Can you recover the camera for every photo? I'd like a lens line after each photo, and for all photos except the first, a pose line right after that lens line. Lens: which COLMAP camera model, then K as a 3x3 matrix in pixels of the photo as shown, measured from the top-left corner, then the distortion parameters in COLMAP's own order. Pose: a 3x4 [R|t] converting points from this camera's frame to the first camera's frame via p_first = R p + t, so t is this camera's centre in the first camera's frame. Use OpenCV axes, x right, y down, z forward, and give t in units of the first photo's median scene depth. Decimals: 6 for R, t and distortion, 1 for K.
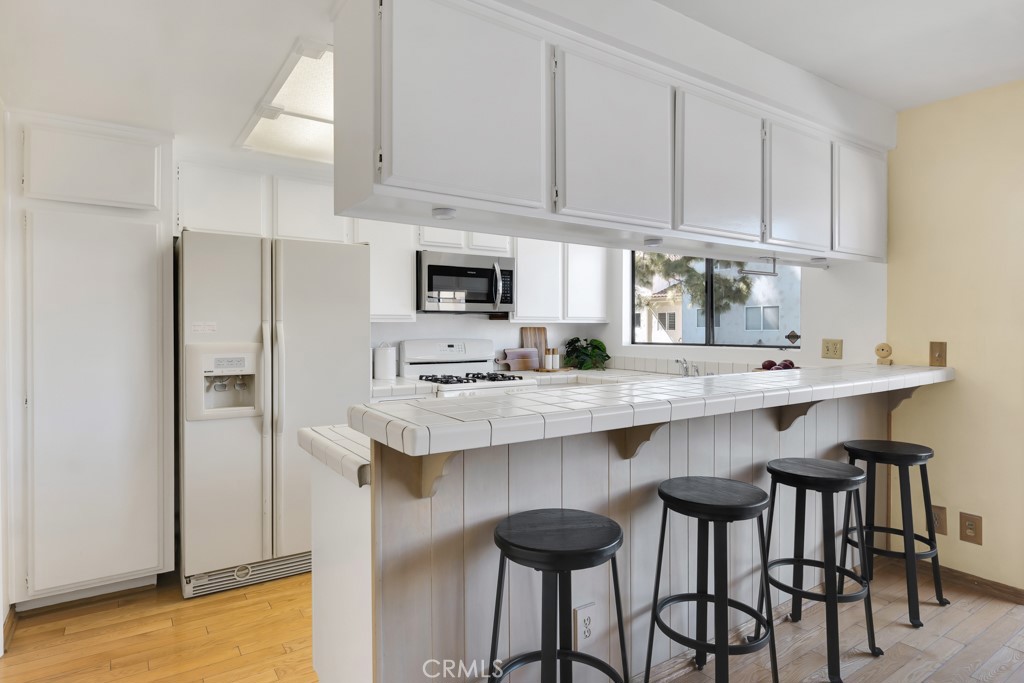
lens RADIAL K [[568.4, 0, 513.6], [0, 568.4, 332.8], [0, 0, 1]] dist [-0.003207, 0.000383]
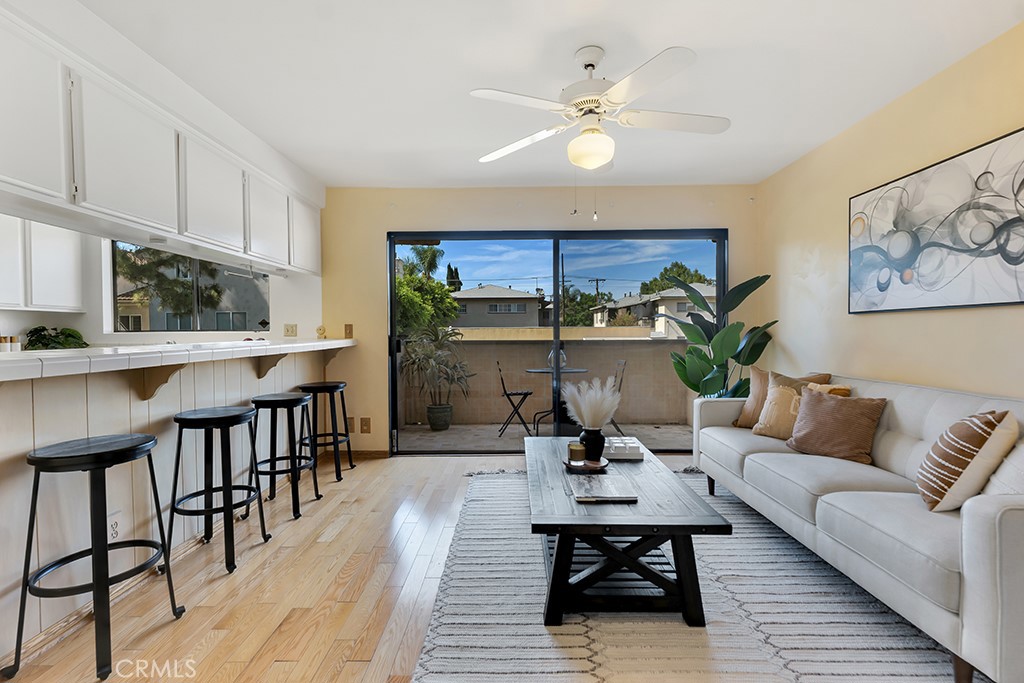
lens RADIAL K [[460.2, 0, 508.0], [0, 460.2, 343.8], [0, 0, 1]] dist [0.003150, 0.000424]
pose [[0.576594, -0.021680, 0.816743, -0.154220], [0.010827, 0.999763, 0.018895, 0.061794], [-0.816959, -0.002052, 0.576692, -0.260239]]
